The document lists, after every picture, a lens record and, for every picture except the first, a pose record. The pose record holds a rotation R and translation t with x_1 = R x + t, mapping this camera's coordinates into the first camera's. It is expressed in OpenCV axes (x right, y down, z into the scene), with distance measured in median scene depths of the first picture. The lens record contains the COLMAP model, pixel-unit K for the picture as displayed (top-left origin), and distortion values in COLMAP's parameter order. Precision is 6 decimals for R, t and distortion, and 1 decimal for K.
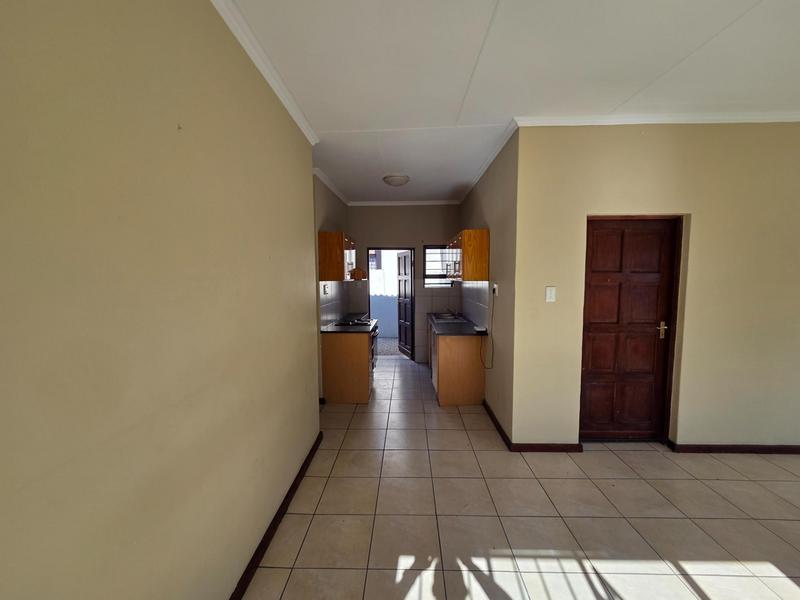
lens RADIAL K [[325.3, 0, 402.5], [0, 325.3, 303.4], [0, 0, 1]] dist [0.007537, -0.000319]
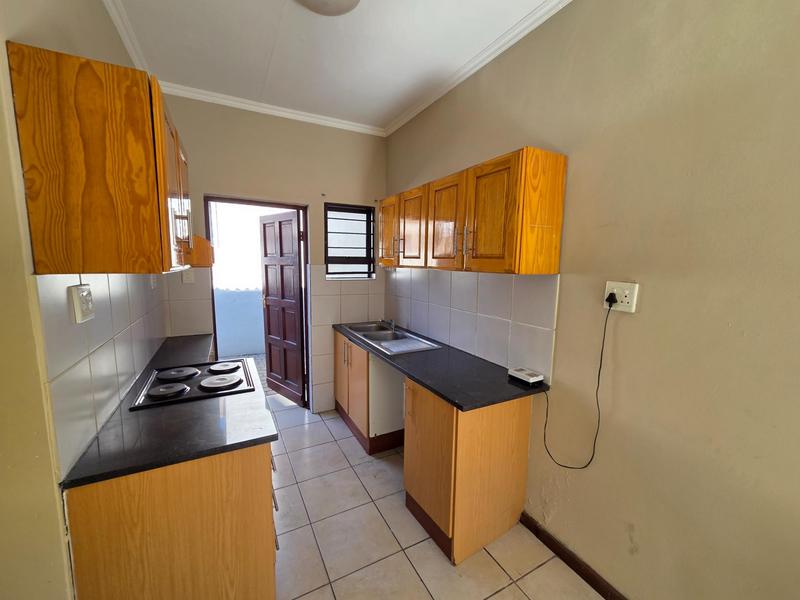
lens RADIAL K [[325.3, 0, 395.9], [0, 325.3, 299.4], [0, 0, 1]] dist [0.007537, -0.000319]
pose [[0.876607, -0.044390, 0.479156, -0.097561], [0.024976, 0.998591, 0.046819, -0.038003], [-0.480559, -0.029075, 0.876480, 0.452374]]
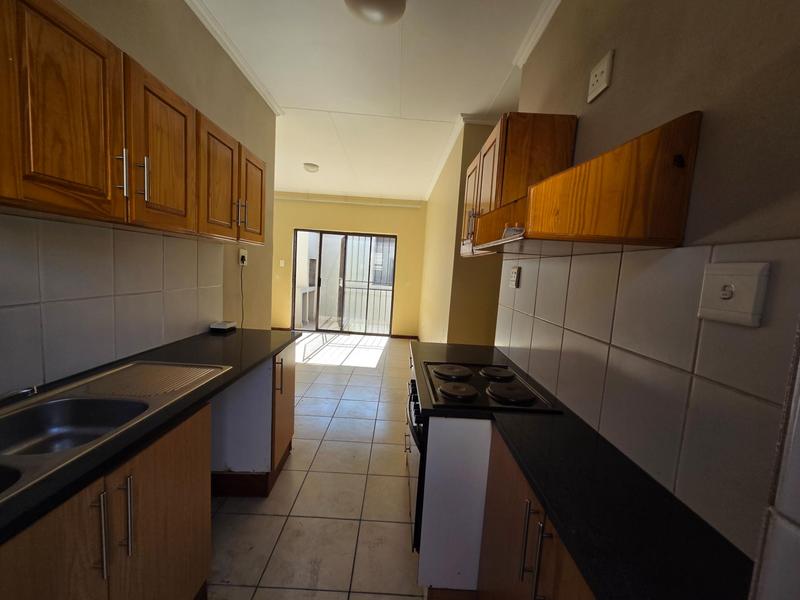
lens RADIAL K [[325.3, 0, 400.6], [0, 325.3, 299.4], [0, 0, 1]] dist [0.007537, -0.000319]
pose [[-0.997910, -0.058660, -0.027115, -0.019124], [-0.062597, 0.981666, 0.180040, -0.072087], [0.016057, 0.181361, -0.983285, 1.295548]]
